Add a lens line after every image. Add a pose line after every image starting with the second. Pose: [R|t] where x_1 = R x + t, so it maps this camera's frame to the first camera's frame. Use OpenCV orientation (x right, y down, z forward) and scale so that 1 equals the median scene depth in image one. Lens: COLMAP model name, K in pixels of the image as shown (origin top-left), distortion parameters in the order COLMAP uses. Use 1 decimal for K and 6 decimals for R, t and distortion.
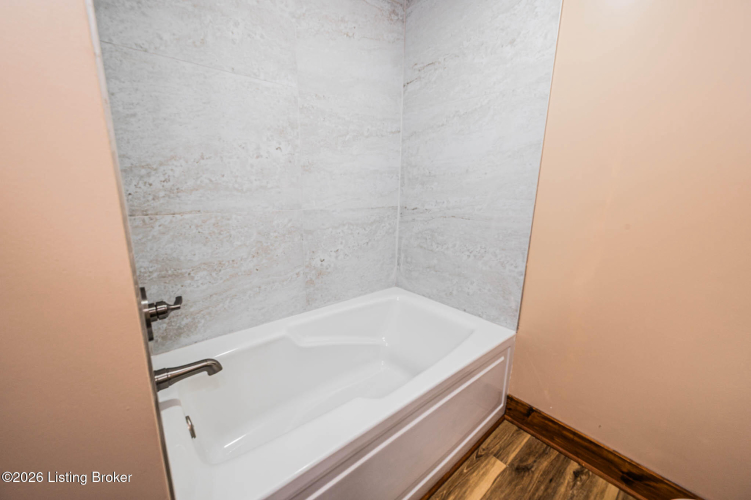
lens RADIAL K [[297.2, 0, 374.4], [0, 297.2, 241.1], [0, 0, 1]] dist [-0.003043, -0.000126]
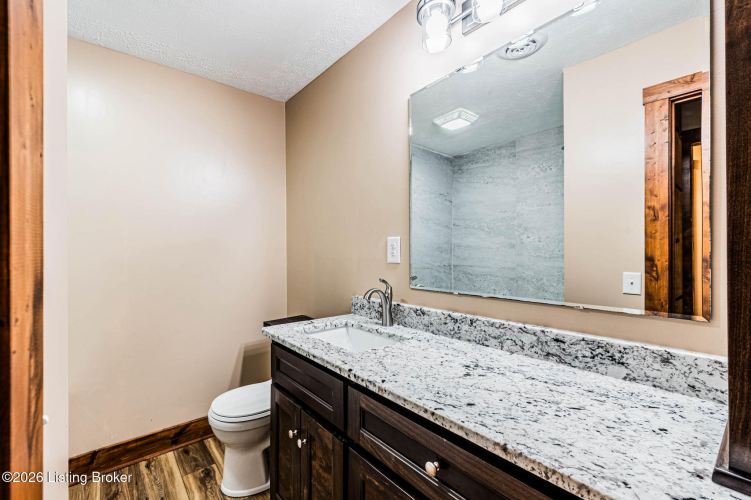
lens RADIAL K [[297.2, 0, 374.4], [0, 297.2, 241.1], [0, 0, 1]] dist [-0.003043, -0.000126]
pose [[-0.045722, -0.010803, 0.998896, -0.653618], [0.222716, 0.974663, 0.020735, 0.019533], [-0.973811, 0.223418, -0.042158, -0.134868]]
